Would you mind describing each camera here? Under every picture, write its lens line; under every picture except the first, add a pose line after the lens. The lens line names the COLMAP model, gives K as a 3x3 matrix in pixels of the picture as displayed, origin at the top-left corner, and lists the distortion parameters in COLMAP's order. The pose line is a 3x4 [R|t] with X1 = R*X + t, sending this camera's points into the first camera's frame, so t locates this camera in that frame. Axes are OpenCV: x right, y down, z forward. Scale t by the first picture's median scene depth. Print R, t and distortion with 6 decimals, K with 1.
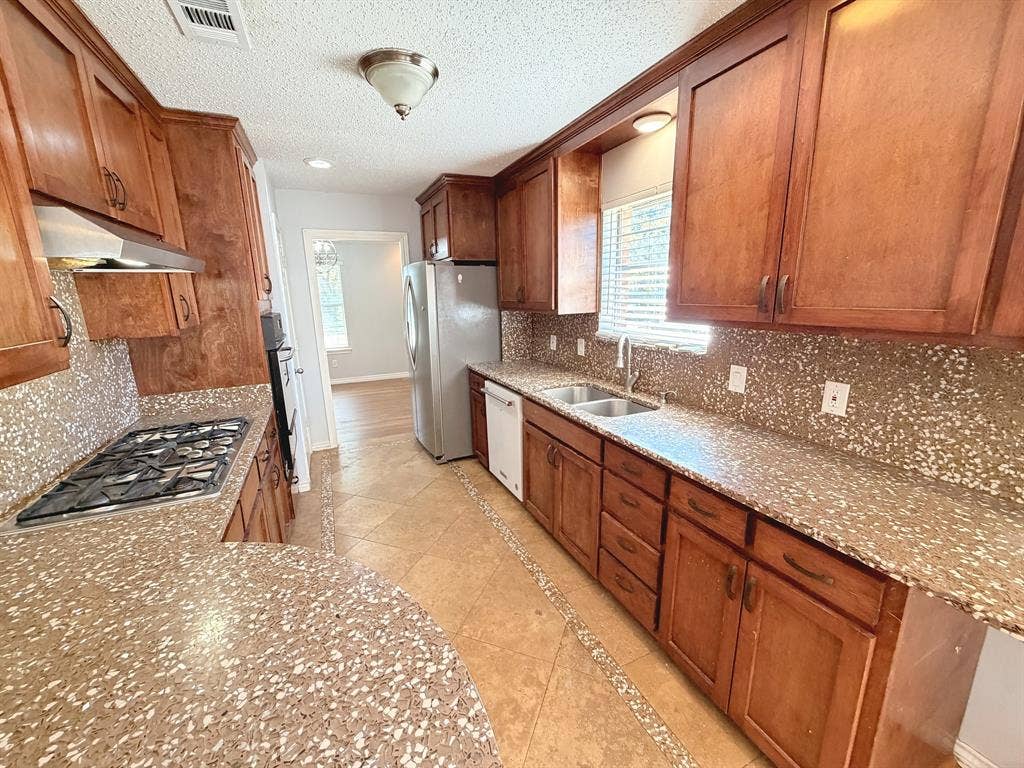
lens RADIAL K [[409.9, 0, 509.3], [0, 409.9, 384.3], [0, 0, 1]] dist [0.000456, -0.000046]
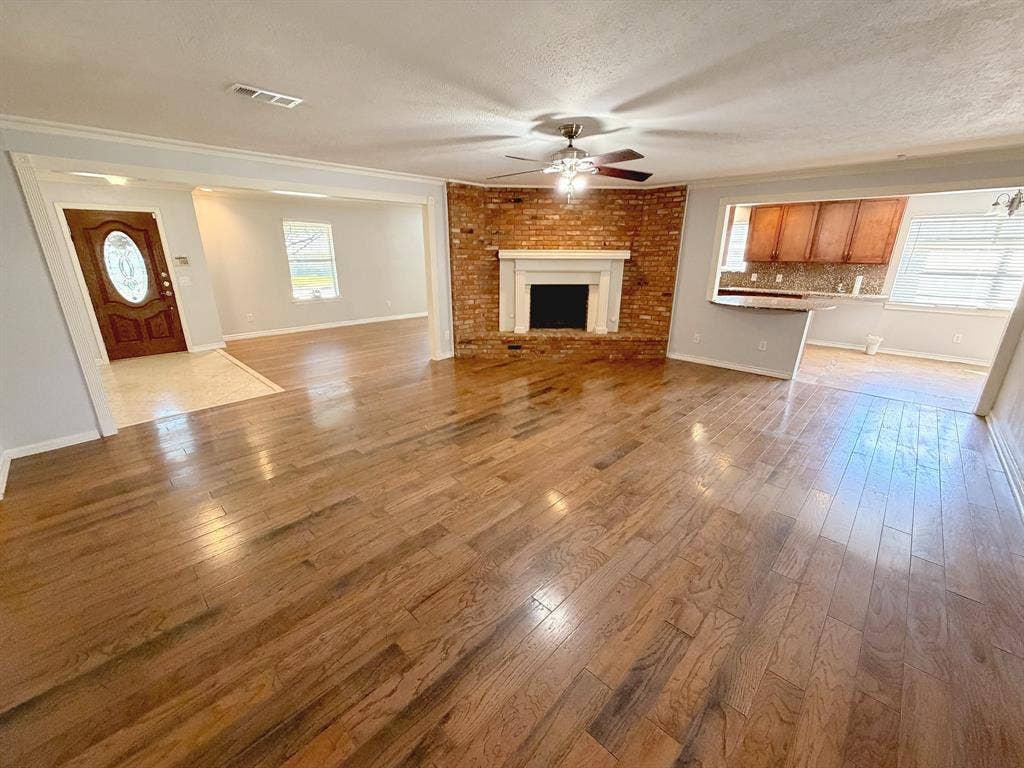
lens RADIAL K [[409.9, 0, 510.9], [0, 409.9, 384.4], [0, 0, 1]] dist [0.000456, -0.000046]
pose [[0.927047, -0.088626, 0.364319, -3.188825], [0.056446, 0.993578, 0.098069, 0.499726], [-0.370671, -0.070350, 0.926096, -1.898047]]
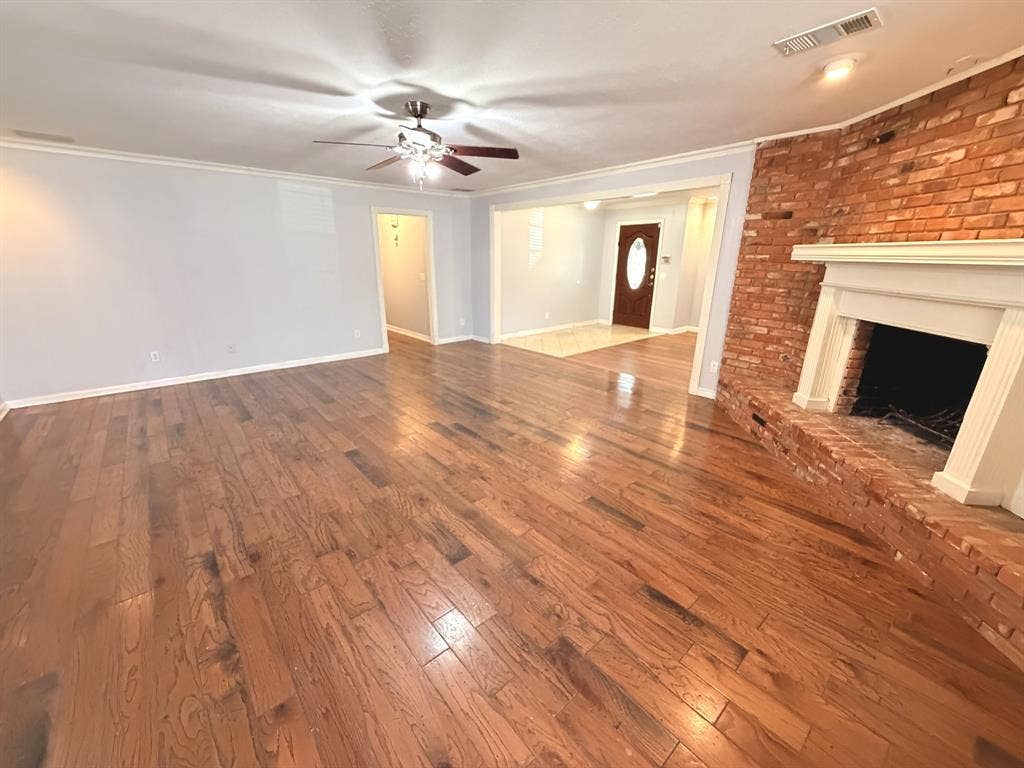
lens RADIAL K [[409.9, 0, 508.0], [0, 409.9, 384.4], [0, 0, 1]] dist [0.000456, -0.000046]
pose [[0.284980, 0.317608, -0.904385, -0.735245], [-0.225490, 0.939244, 0.258796, 0.170181], [0.931633, 0.130178, 0.339283, -0.576800]]
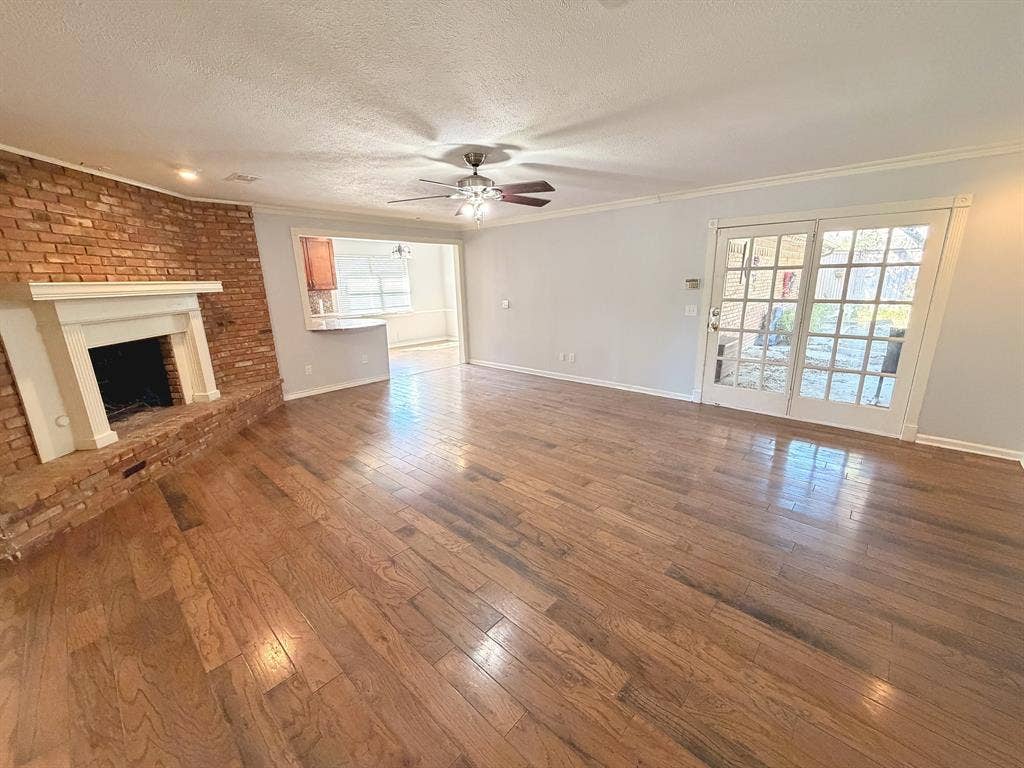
lens RADIAL K [[409.9, 0, 508.7], [0, 409.9, 383.9], [0, 0, 1]] dist [0.000456, -0.000046]
pose [[-0.395051, -0.197918, 0.897086, -3.942403], [0.232902, 0.923035, 0.306206, 0.065217], [-0.888646, 0.329901, -0.318551, 0.146281]]
